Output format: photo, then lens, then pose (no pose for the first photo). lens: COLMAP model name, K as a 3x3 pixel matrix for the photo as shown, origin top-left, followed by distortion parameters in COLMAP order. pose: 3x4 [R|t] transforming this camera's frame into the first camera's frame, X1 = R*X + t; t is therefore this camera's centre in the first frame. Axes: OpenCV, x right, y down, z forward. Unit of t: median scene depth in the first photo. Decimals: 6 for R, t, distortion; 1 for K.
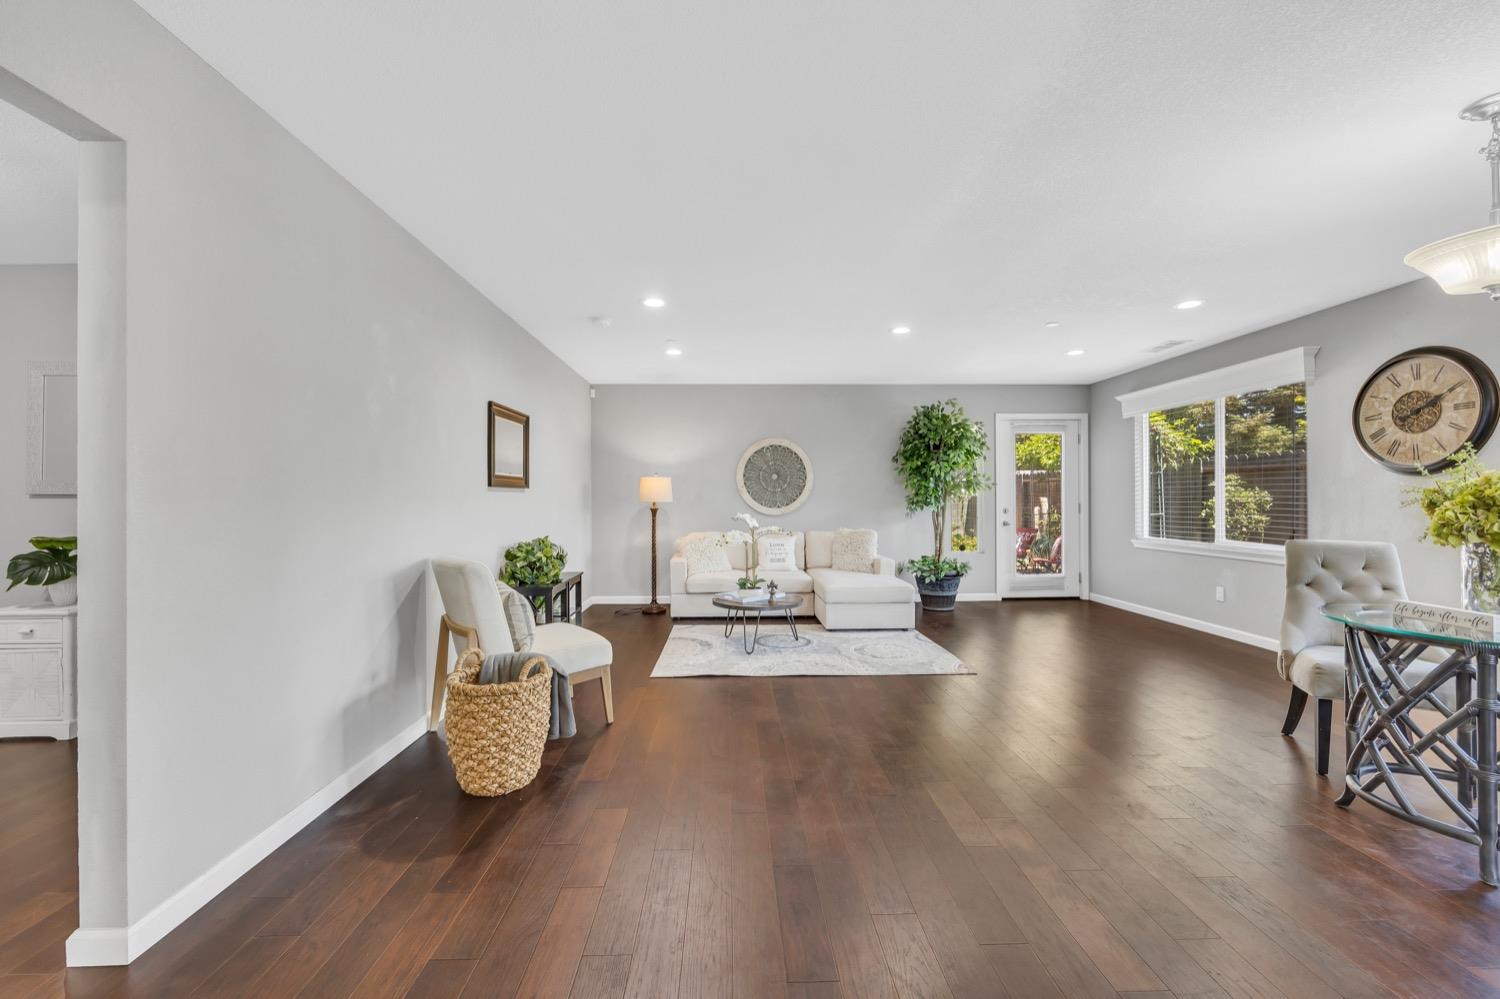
lens RADIAL K [[592.4, 0, 741.6], [0, 592.4, 500.7], [0, 0, 1]] dist [-0.005784, -0.000331]
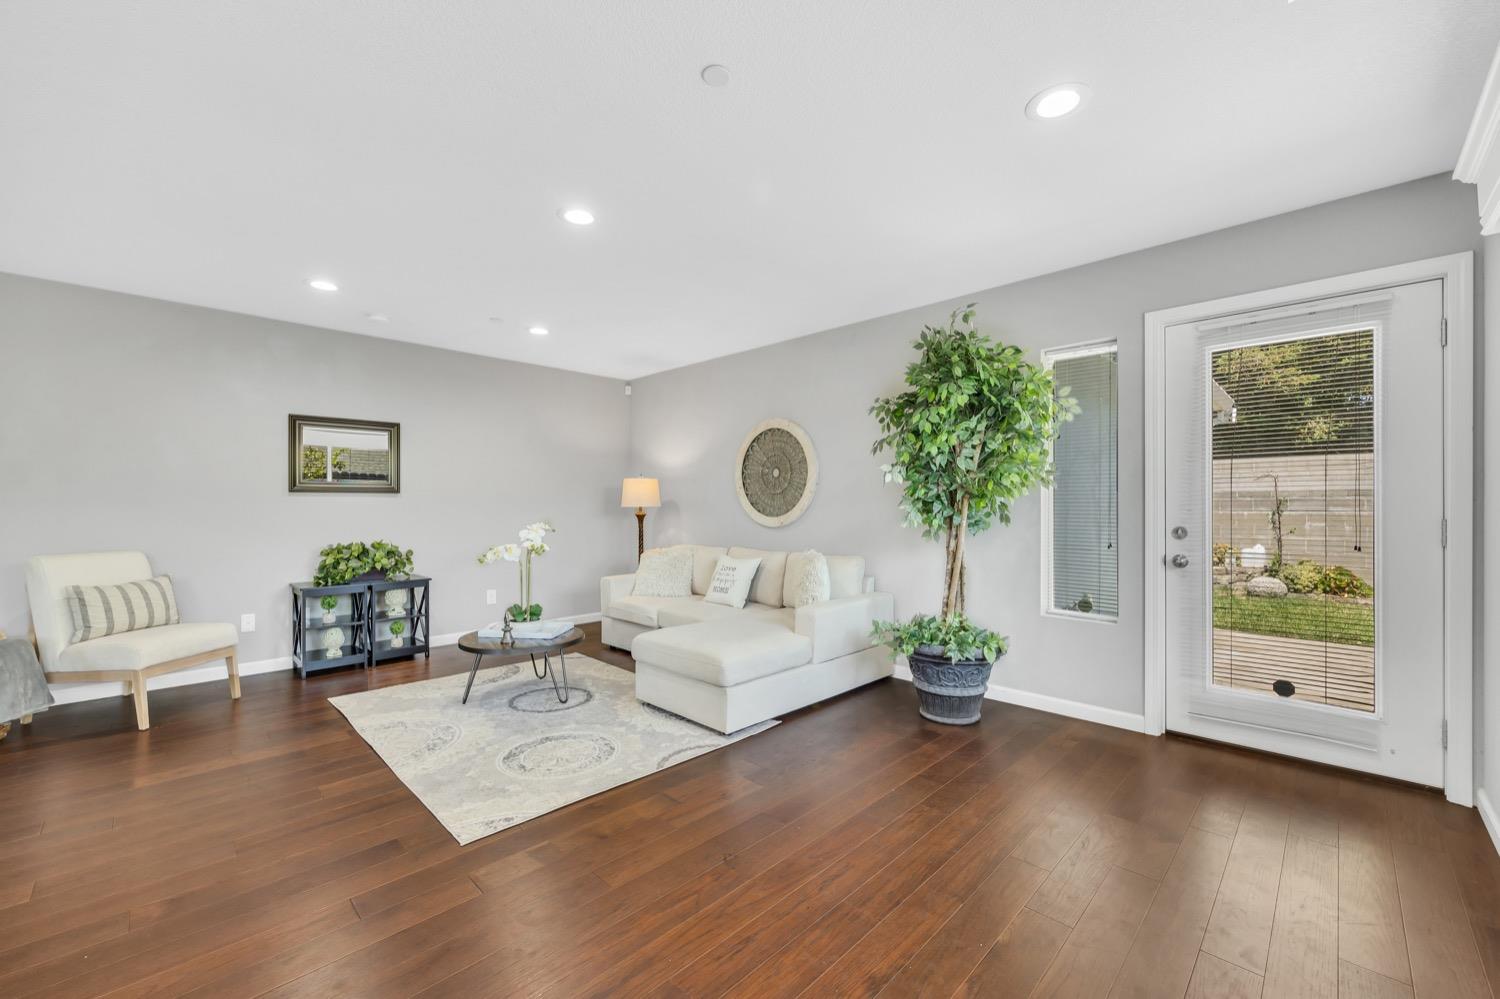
lens RADIAL K [[592.4, 0, 753.1], [0, 592.4, 505.7], [0, 0, 1]] dist [-0.005784, -0.000331]
pose [[0.694931, 0.004902, -0.719060, 0.588539], [-0.004410, 0.999987, 0.002555, -0.002695], [0.719063, 0.001396, 0.694943, 0.517968]]
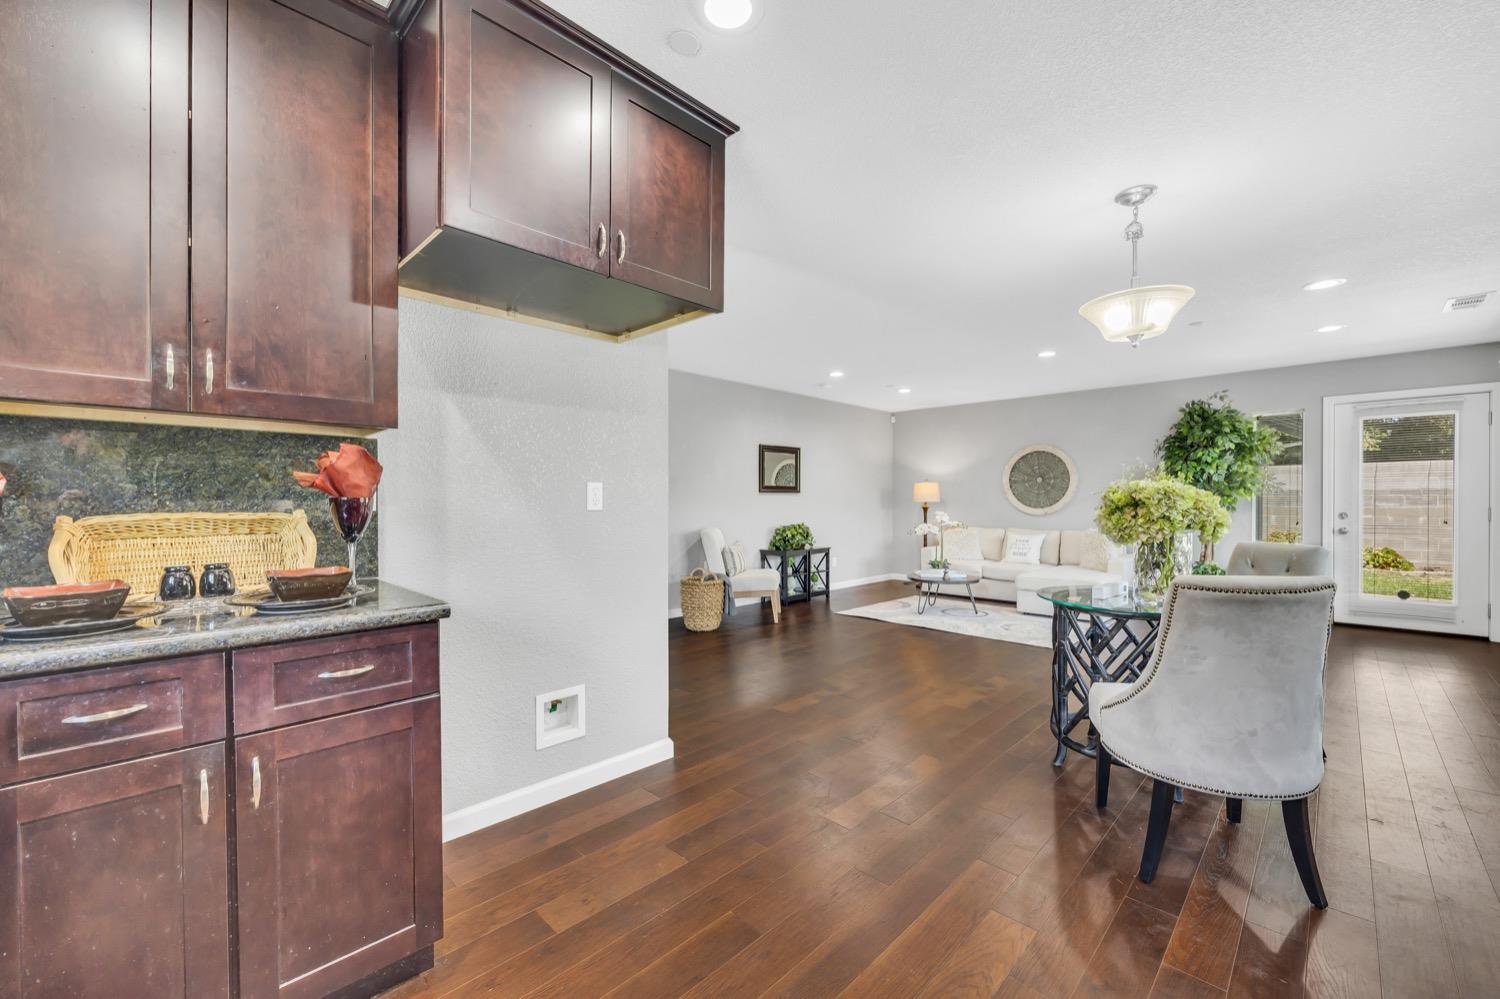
lens RADIAL K [[592.4, 0, 749.4], [0, 592.4, 504.0], [0, 0, 1]] dist [-0.005784, -0.000331]
pose [[0.692885, 0.008391, -0.720999, 0.506221], [-0.005124, 0.999964, 0.006713, -0.000097], [0.721030, -0.000957, 0.692904, -0.154238]]
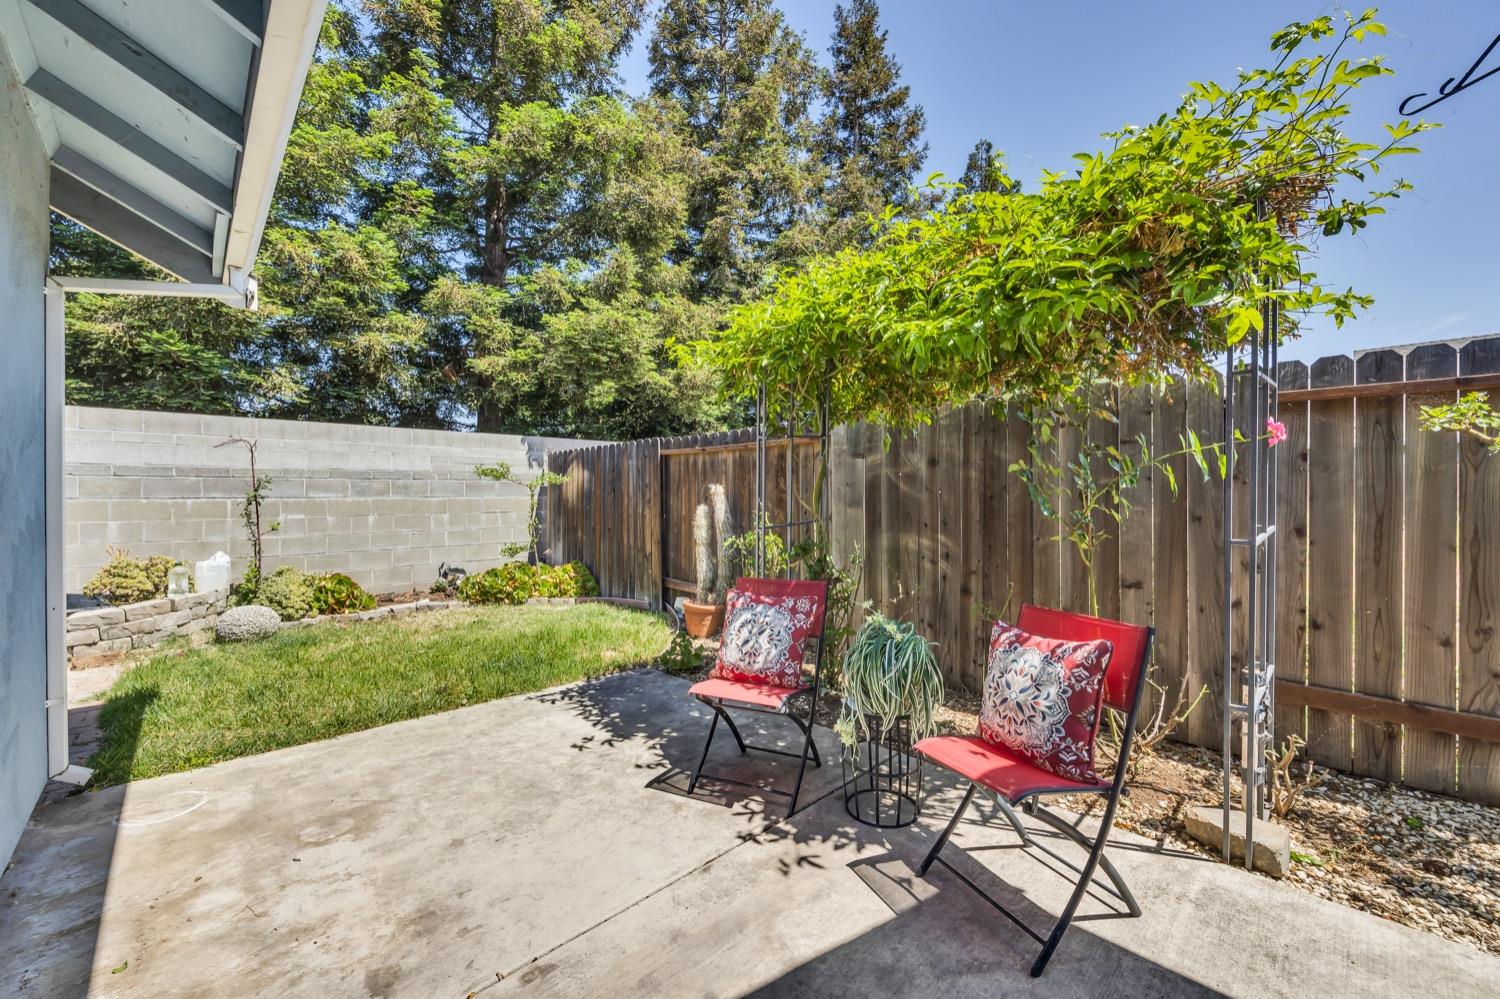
lens RADIAL K [[592.4, 0, 757.3], [0, 592.4, 500.8], [0, 0, 1]] dist [-0.005784, -0.000331]
pose [[0.739613, 0.000006, 0.673032, 0.420777], [0.001129, 0.999999, -0.001250, 0.013492], [-0.673031, 0.001685, 0.739612, 1.164841]]
